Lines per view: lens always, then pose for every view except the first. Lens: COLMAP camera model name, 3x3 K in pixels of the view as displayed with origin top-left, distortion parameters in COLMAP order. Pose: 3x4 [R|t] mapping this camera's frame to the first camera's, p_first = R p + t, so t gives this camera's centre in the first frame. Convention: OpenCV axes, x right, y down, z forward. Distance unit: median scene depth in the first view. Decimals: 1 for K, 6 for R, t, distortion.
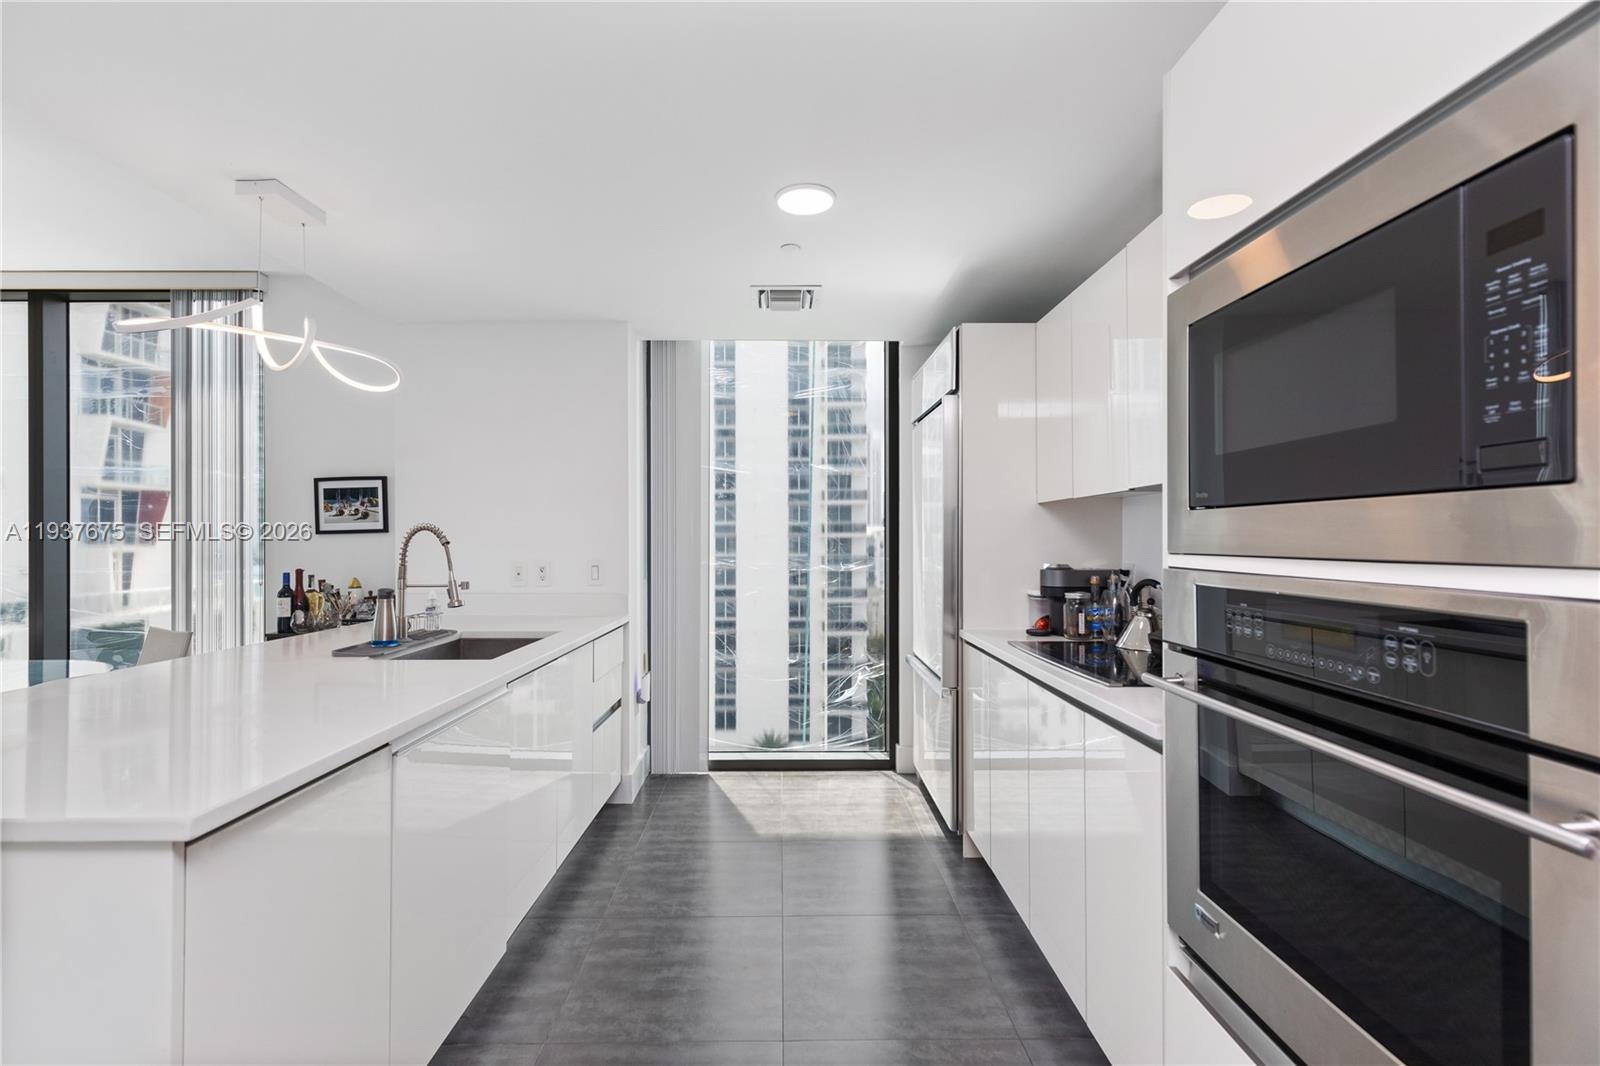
lens RADIAL K [[729.0, 0, 802.7], [0, 729.0, 534.8], [0, 0, 1]] dist [0.007768, -0.000830]
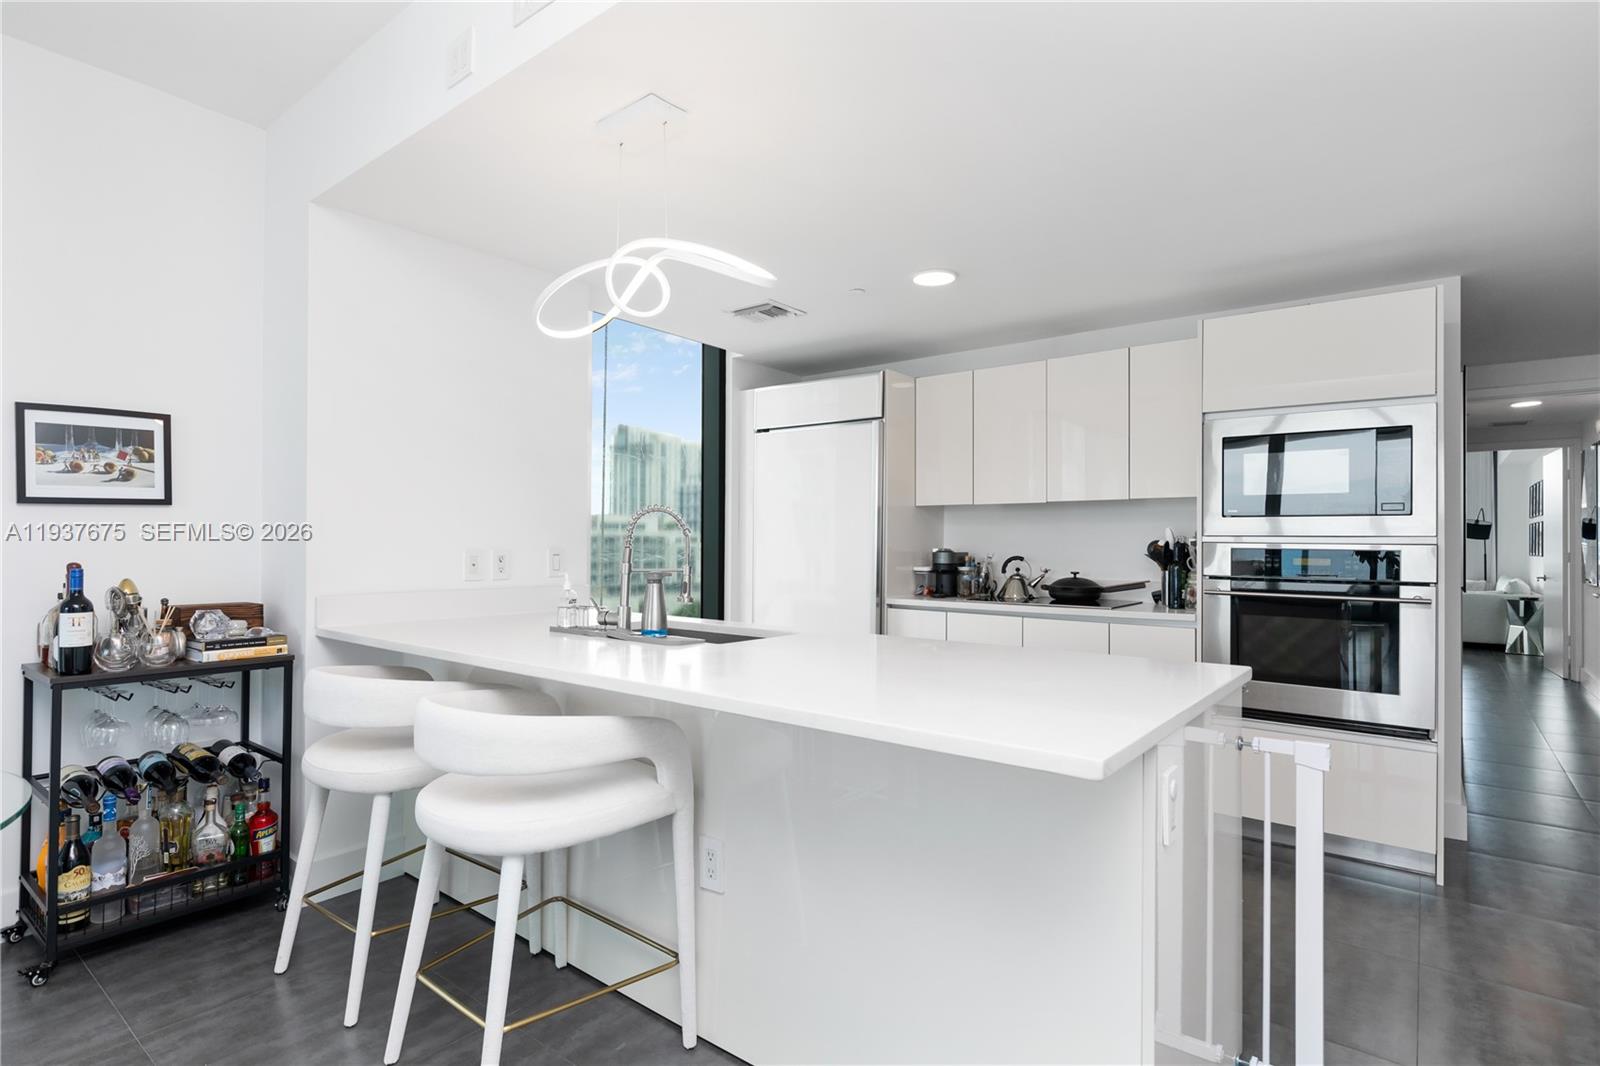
lens RADIAL K [[826.2, 0, 809.3], [0, 826.2, 532.1], [0, 0, 1]] dist [0.017528, 0.000555]
pose [[0.624033, 0.016321, 0.781228, -1.094212], [-0.014183, 0.999854, -0.009559, 0.026458], [-0.781270, -0.005115, 0.624173, 0.179865]]
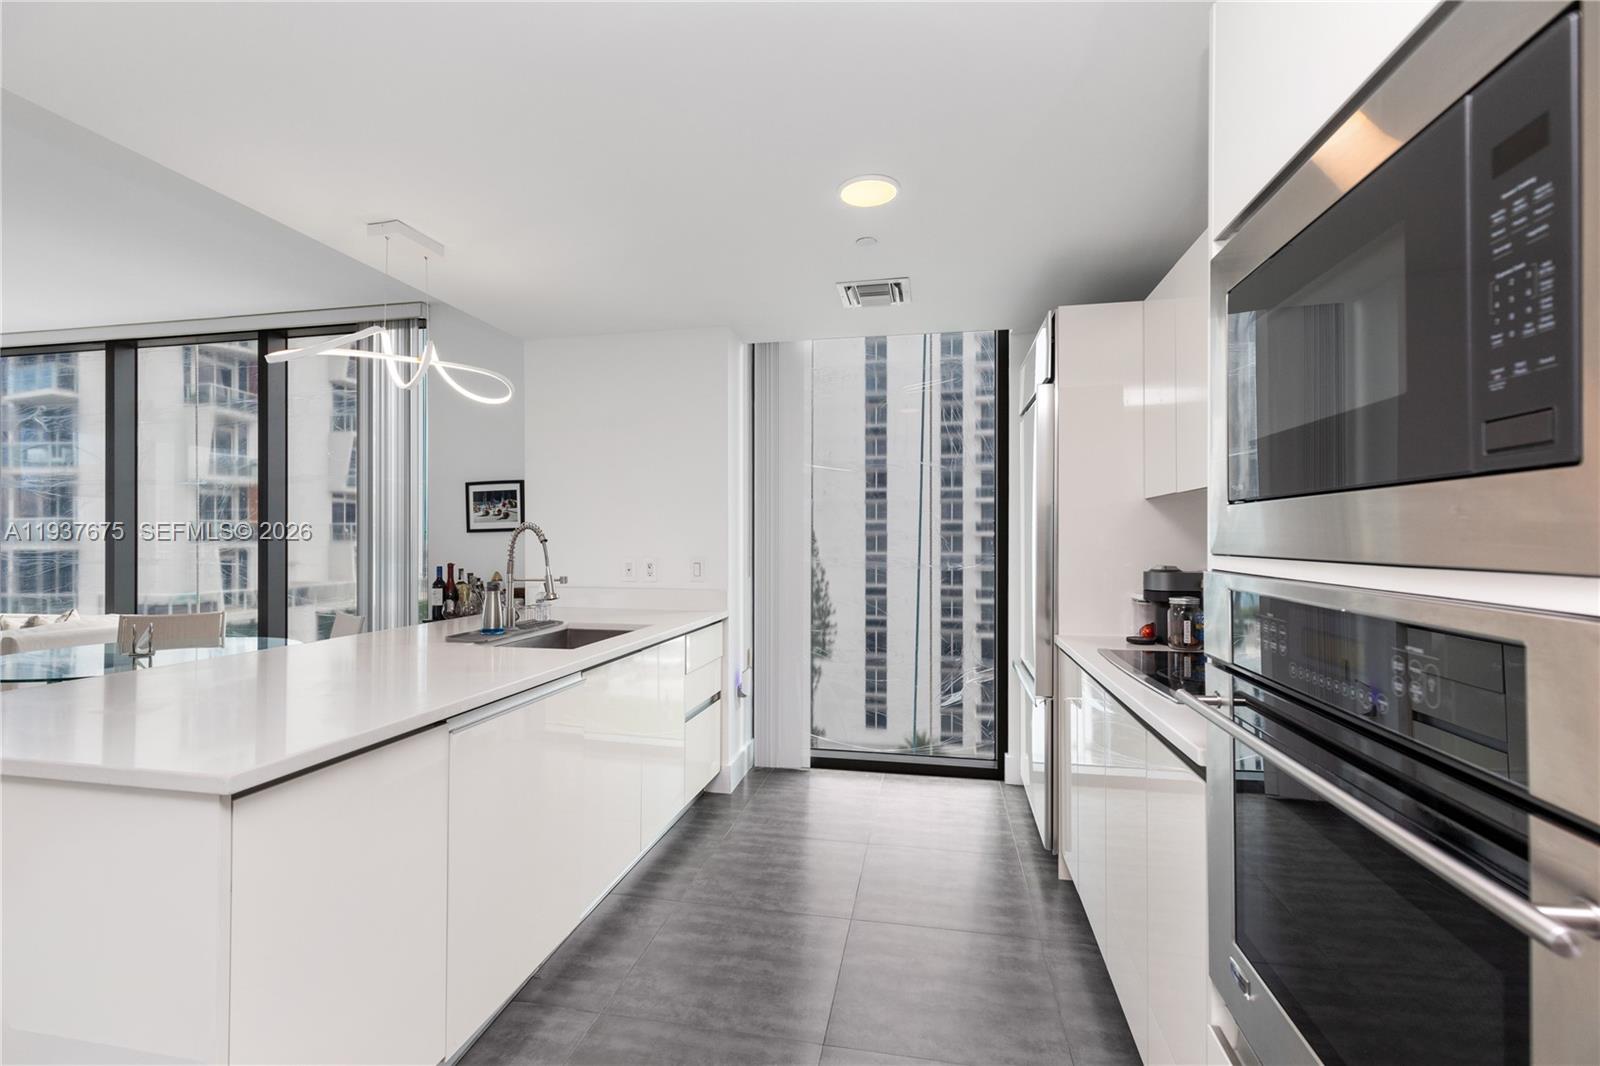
lens RADIAL K [[729.0, 0, 800.6], [0, 729.0, 534.3], [0, 0, 1]] dist [0.007768, -0.000830]
pose [[0.977055, 0.000478, -0.212986, 0.102195], [-0.000139, 0.999999, 0.001611, 0.000118], [0.212986, -0.001544, 0.977054, 0.018848]]
